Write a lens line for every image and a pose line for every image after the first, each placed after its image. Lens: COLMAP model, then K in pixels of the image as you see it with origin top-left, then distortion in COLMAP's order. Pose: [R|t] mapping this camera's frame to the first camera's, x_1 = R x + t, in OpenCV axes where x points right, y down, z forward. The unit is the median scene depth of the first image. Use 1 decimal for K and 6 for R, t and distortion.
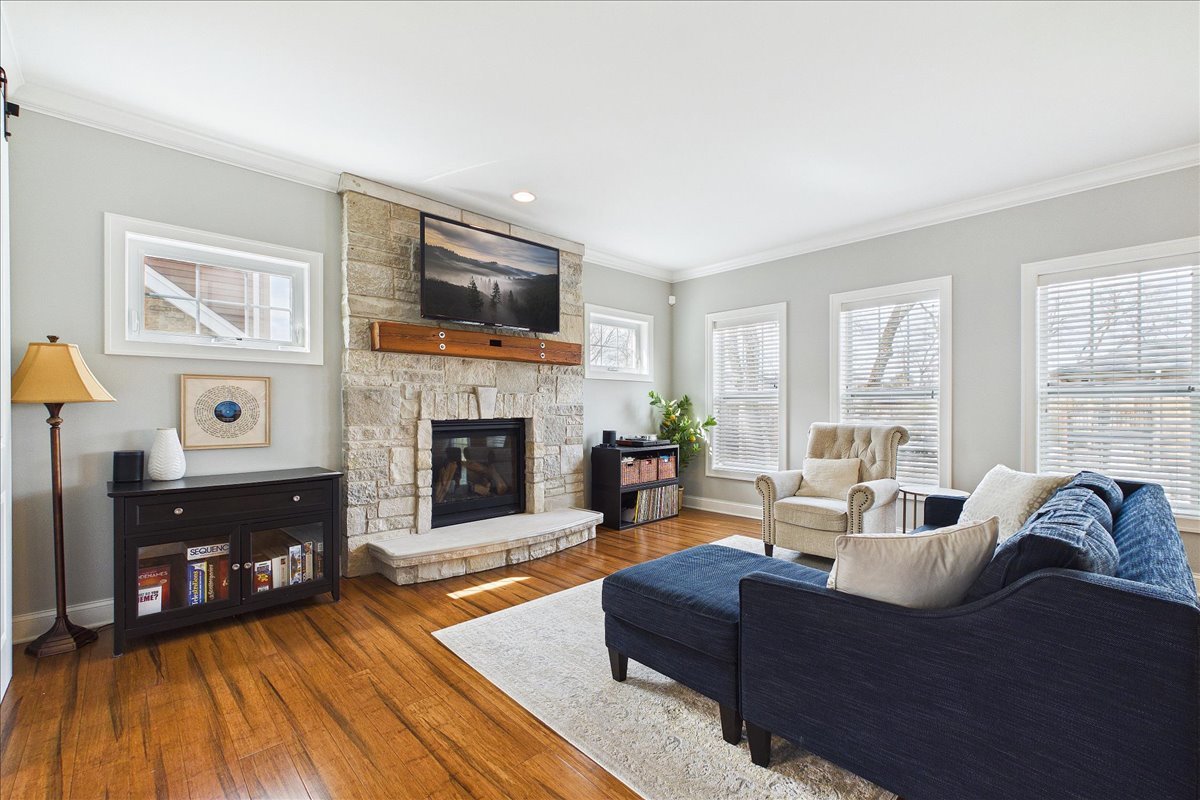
lens RADIAL K [[506.0, 0, 593.5], [0, 506.0, 411.3], [0, 0, 1]] dist [-0.003340, -0.000231]
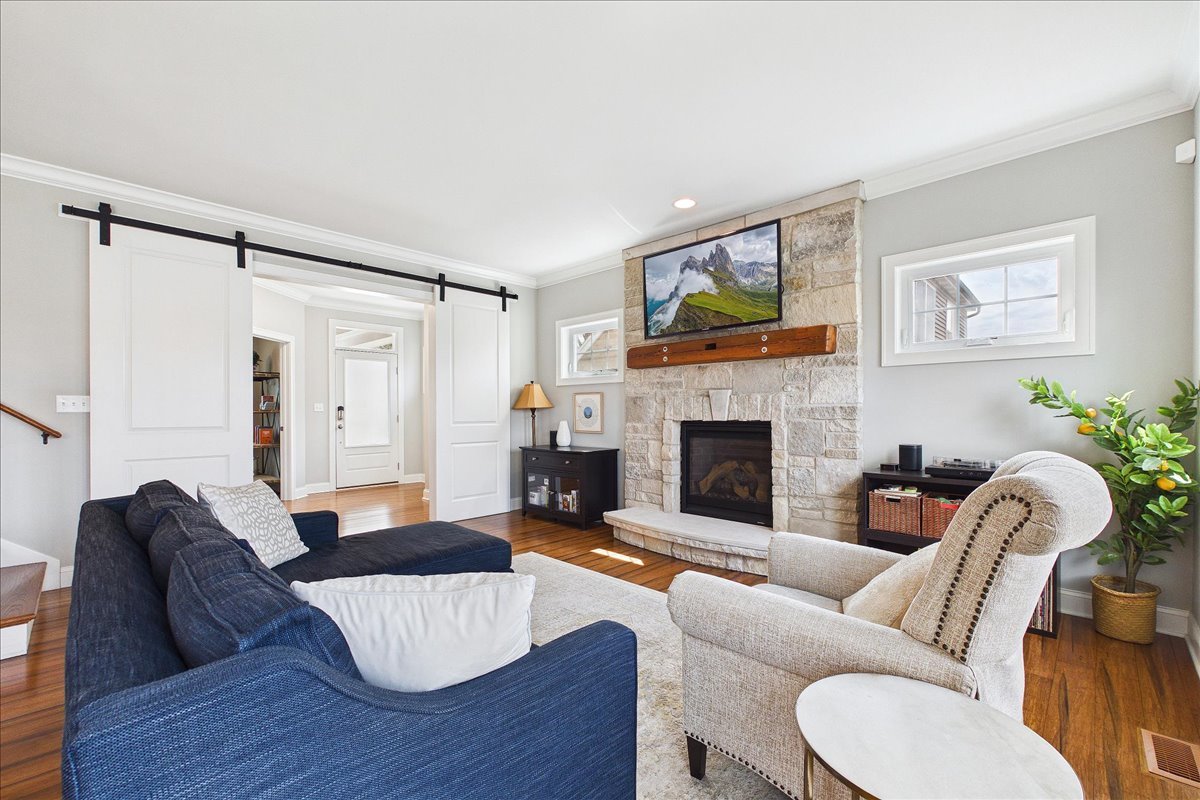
lens RADIAL K [[506.0, 0, 593.5], [0, 506.0, 411.3], [0, 0, 1]] dist [-0.003340, -0.000231]
pose [[0.034860, 0.005861, -0.999375, 0.860399], [0.000151, 0.999983, 0.005870, -0.010739], [0.999392, -0.000356, 0.034859, 0.762184]]
